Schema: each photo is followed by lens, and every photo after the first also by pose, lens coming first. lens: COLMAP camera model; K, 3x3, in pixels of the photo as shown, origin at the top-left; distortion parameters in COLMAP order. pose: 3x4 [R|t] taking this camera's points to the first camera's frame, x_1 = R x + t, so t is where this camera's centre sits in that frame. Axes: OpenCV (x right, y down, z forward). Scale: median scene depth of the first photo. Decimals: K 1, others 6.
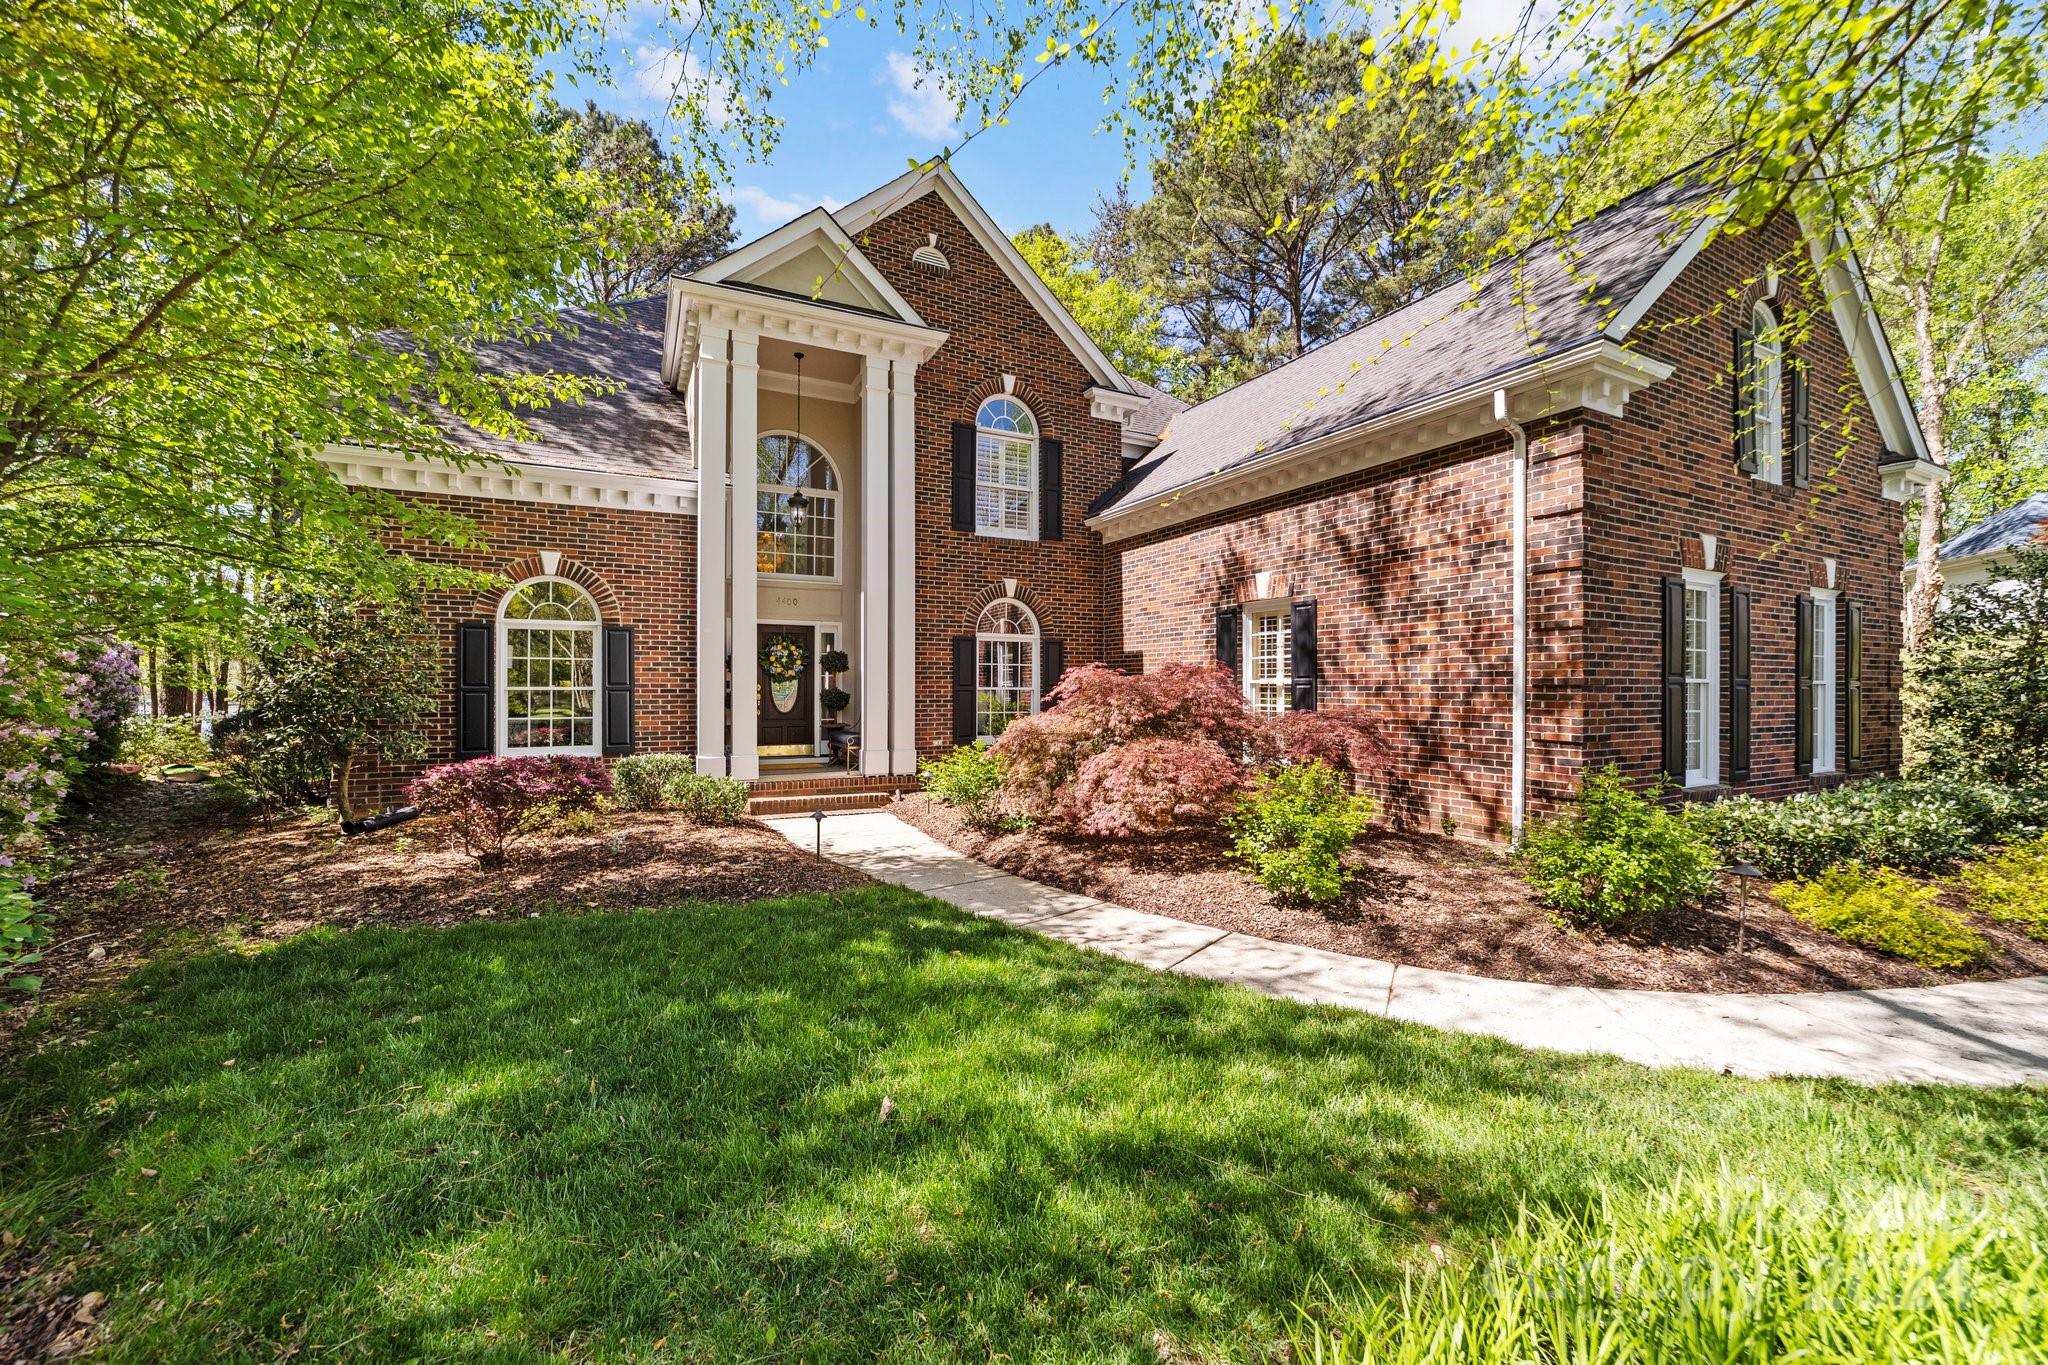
lens RADIAL K [[776.0, 0, 1014.0], [0, 776.0, 678.7], [0, 0, 1]] dist [0.000611, 0.000227]
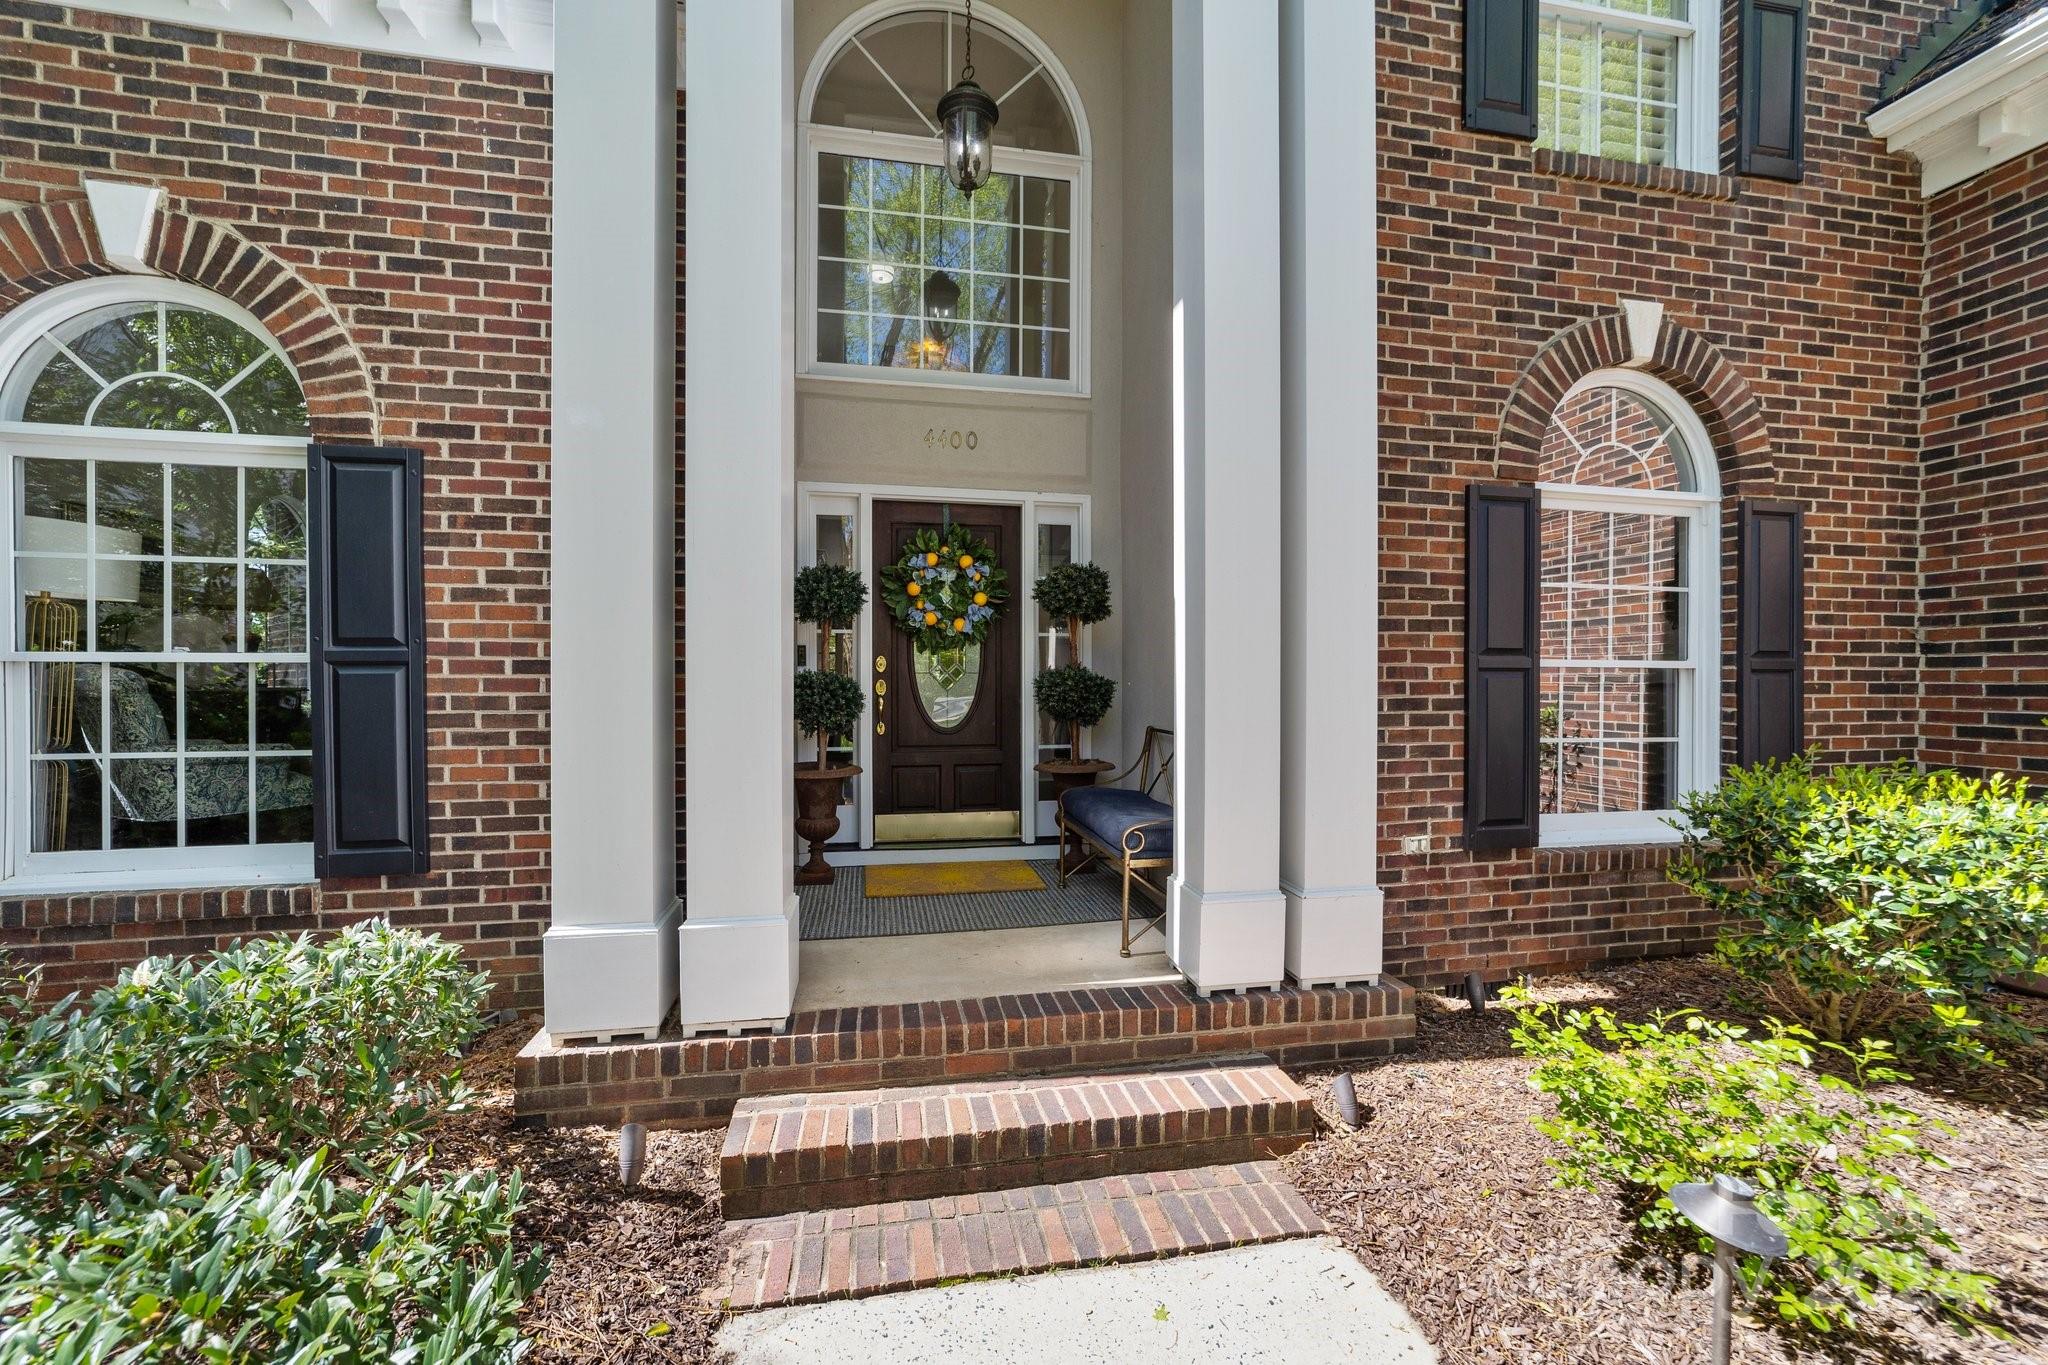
lens RADIAL K [[776.0, 0, 1014.0], [0, 776.0, 678.7], [0, 0, 1]] dist [0.000611, 0.000227]
pose [[0.960349, -0.001513, -0.278796, -0.154962], [0.003684, 0.999967, 0.007264, 0.015699], [0.278775, -0.008003, 0.960323, 0.636073]]
